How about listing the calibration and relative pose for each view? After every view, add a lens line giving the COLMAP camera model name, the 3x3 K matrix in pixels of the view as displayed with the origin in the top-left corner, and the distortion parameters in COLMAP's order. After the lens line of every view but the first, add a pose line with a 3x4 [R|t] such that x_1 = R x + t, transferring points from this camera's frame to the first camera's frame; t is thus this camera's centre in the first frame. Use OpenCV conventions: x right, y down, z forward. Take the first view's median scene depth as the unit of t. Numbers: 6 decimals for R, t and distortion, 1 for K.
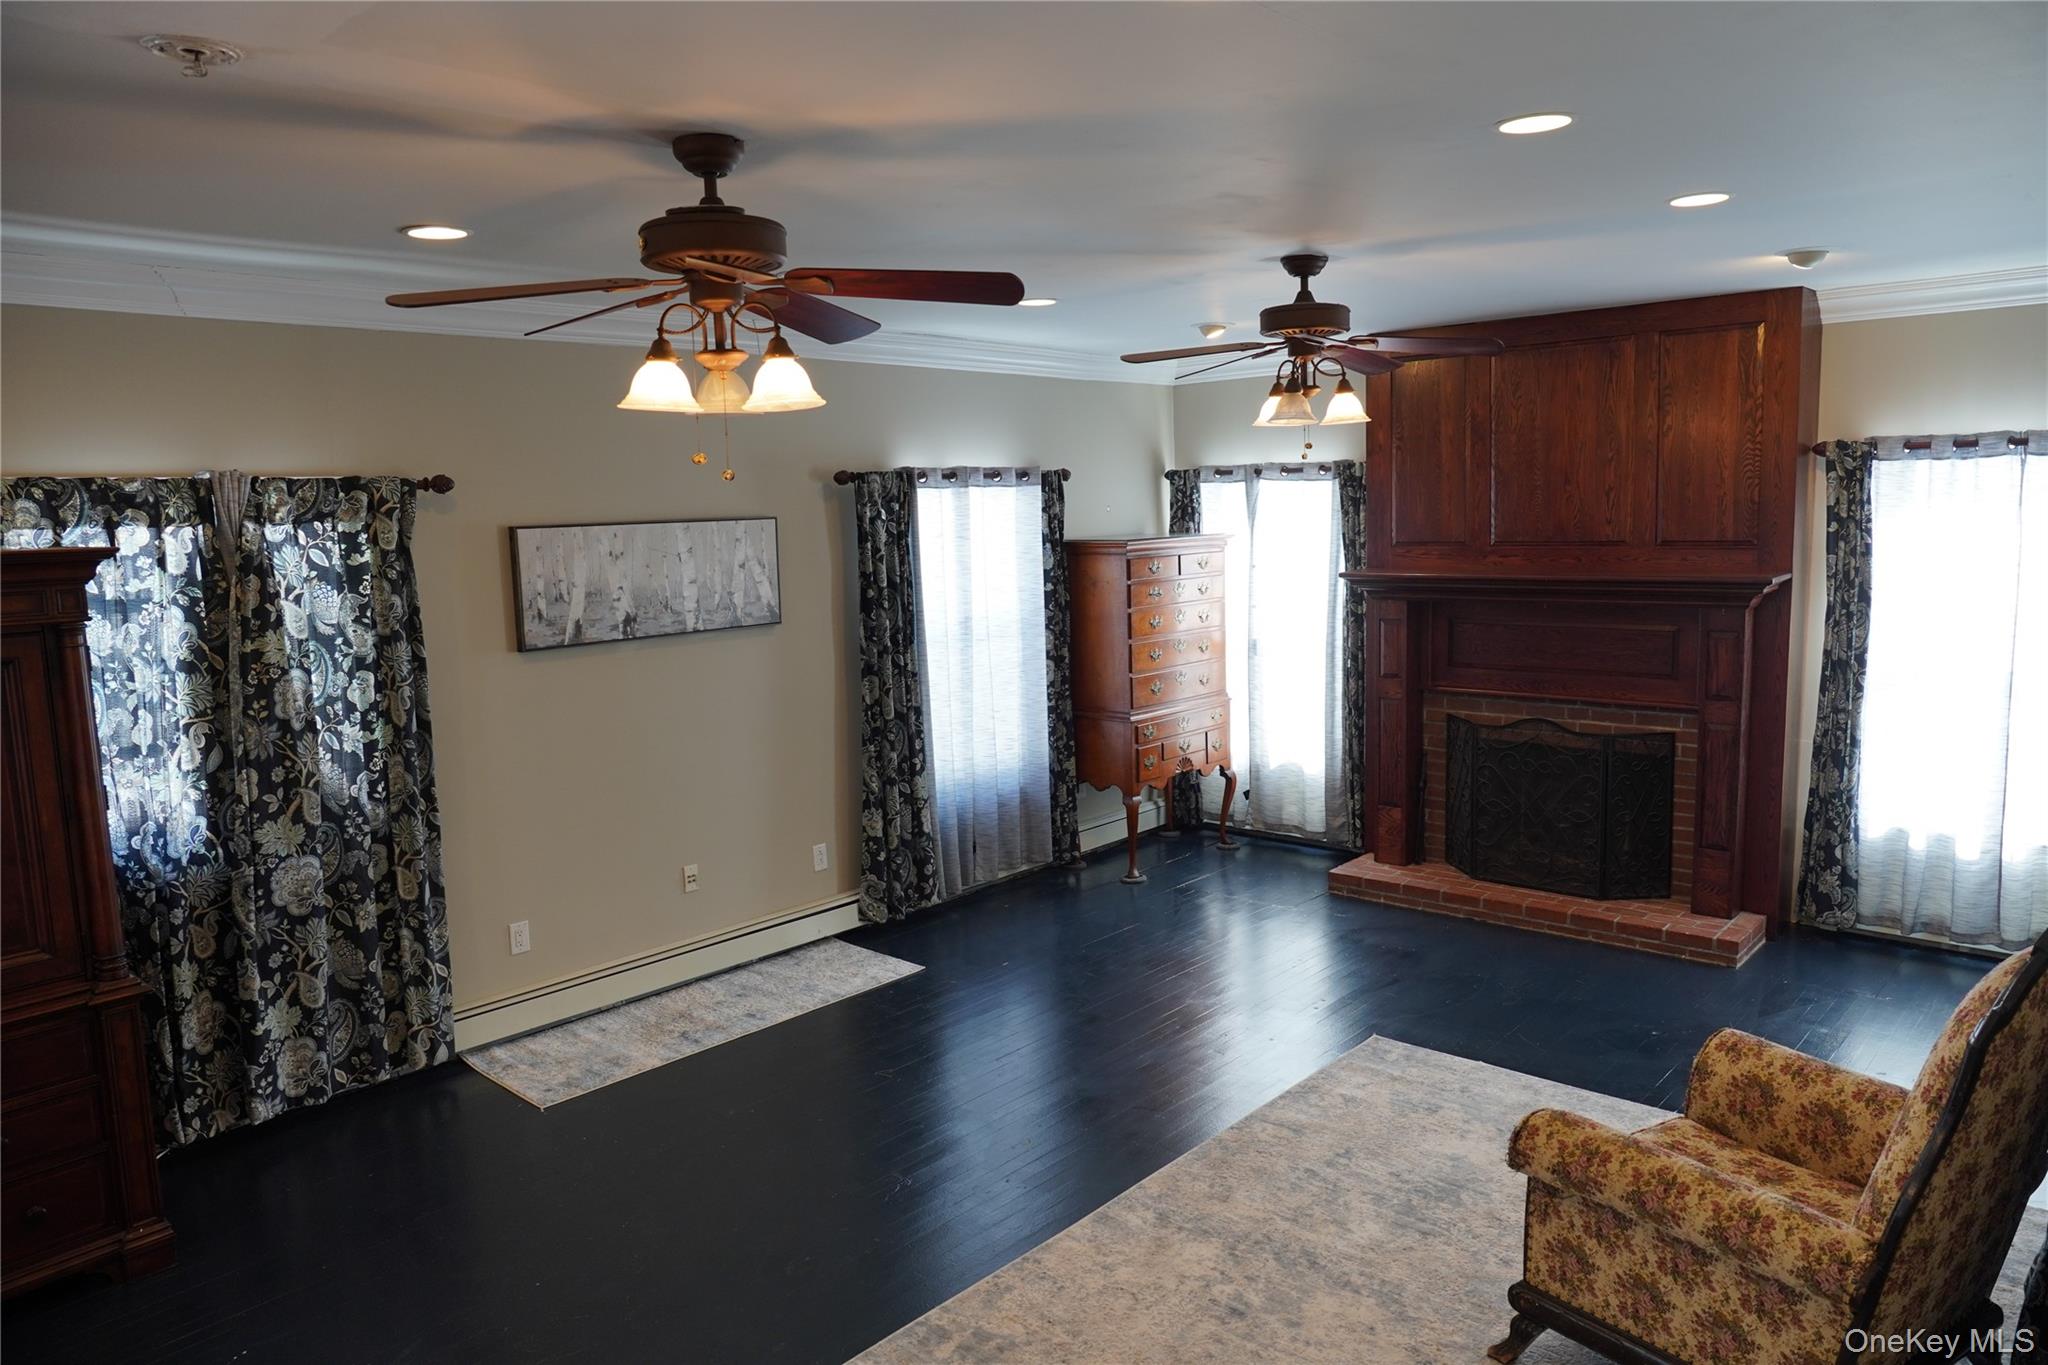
lens RADIAL K [[1361.0, 0, 1026.3], [0, 1361.0, 678.4], [0, 0, 1]] dist [-0.054608, 0.047110]
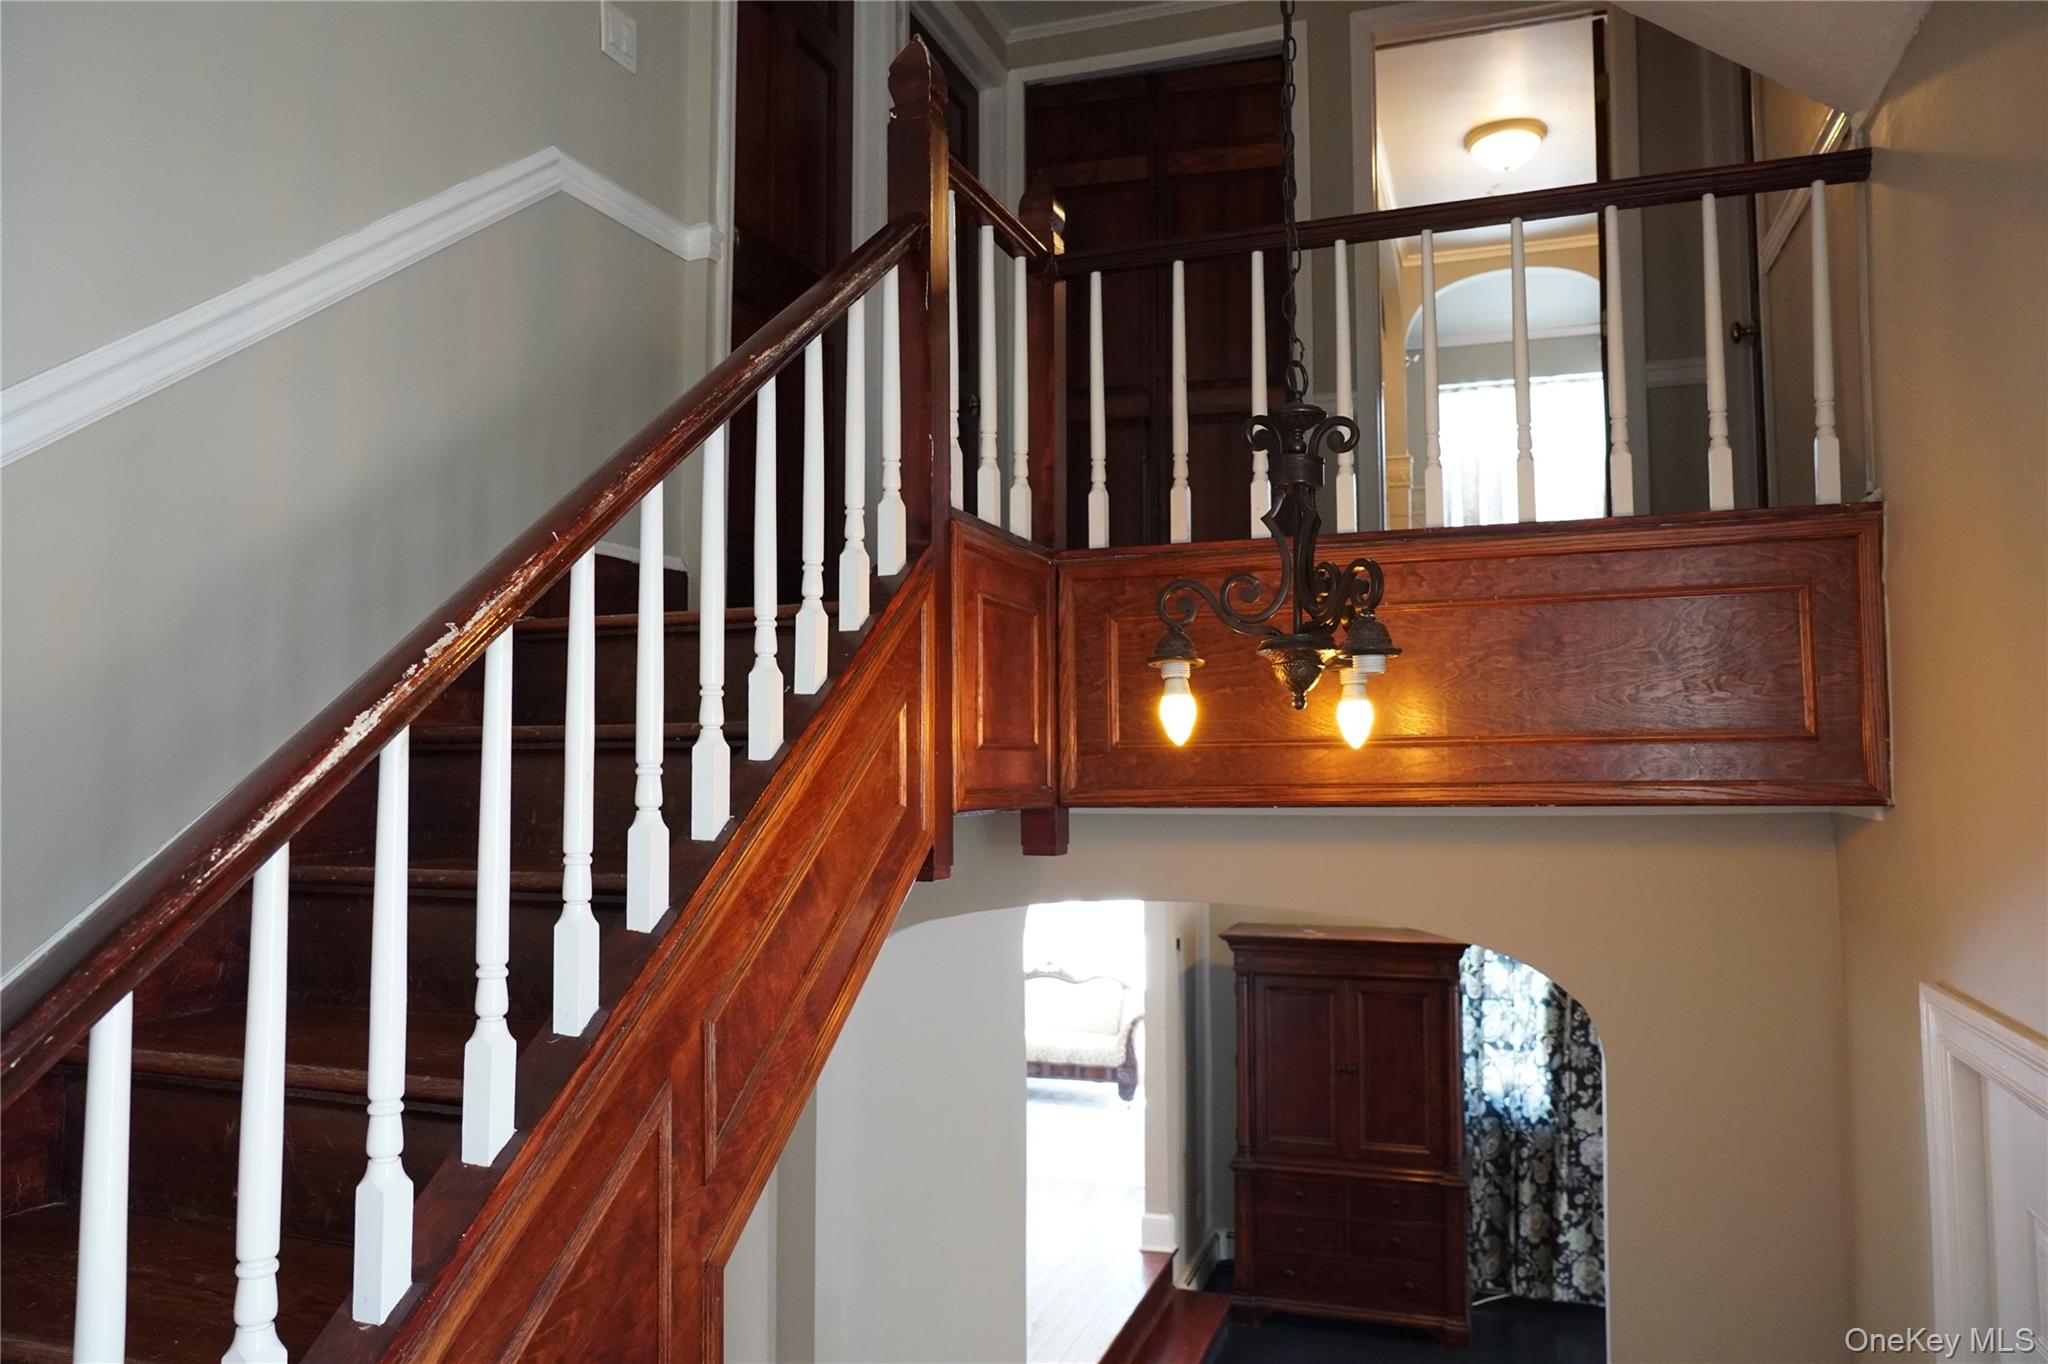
lens RADIAL K [[1361.0, 0, 1026.3], [0, 1361.0, 677.9], [0, 0, 1]] dist [-0.054608, 0.047110]
pose [[0.384401, -0.031085, -0.922643, 0.519332], [-0.124305, 0.988588, -0.085096, -0.139956], [0.914759, 0.147400, 0.376150, -0.210256]]
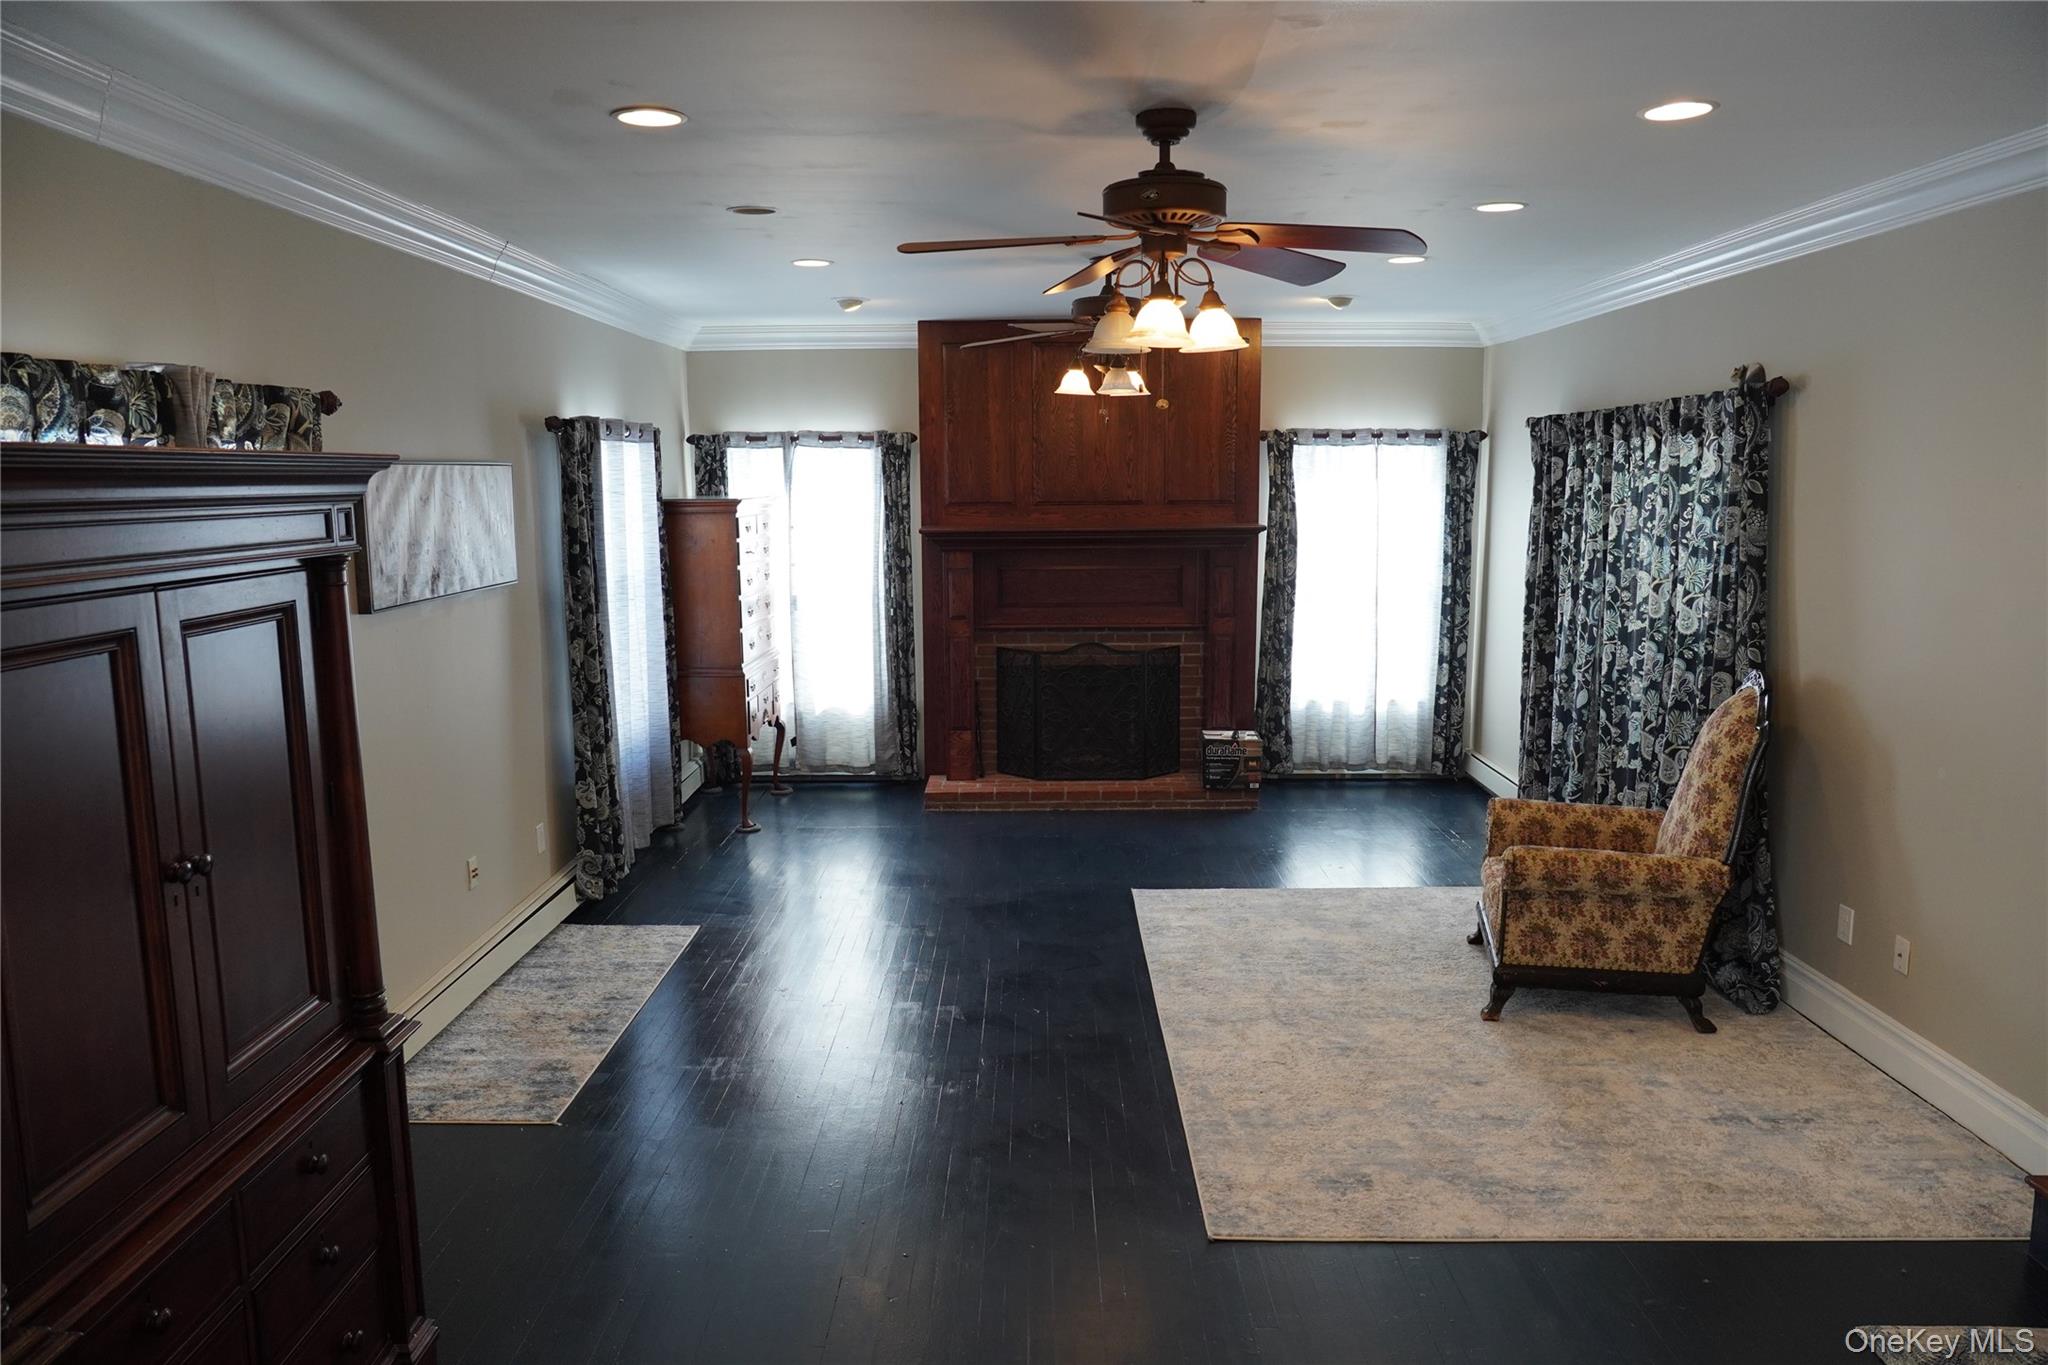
lens RADIAL K [[1361.0, 0, 1026.3], [0, 1361.0, 678.4], [0, 0, 1]] dist [-0.054608, 0.047110]
pose [[0.744894, -0.074585, 0.663001, -0.575003], [0.070338, 0.996973, 0.033130, 0.019076], [-0.663465, 0.021955, 0.747885, 0.110651]]
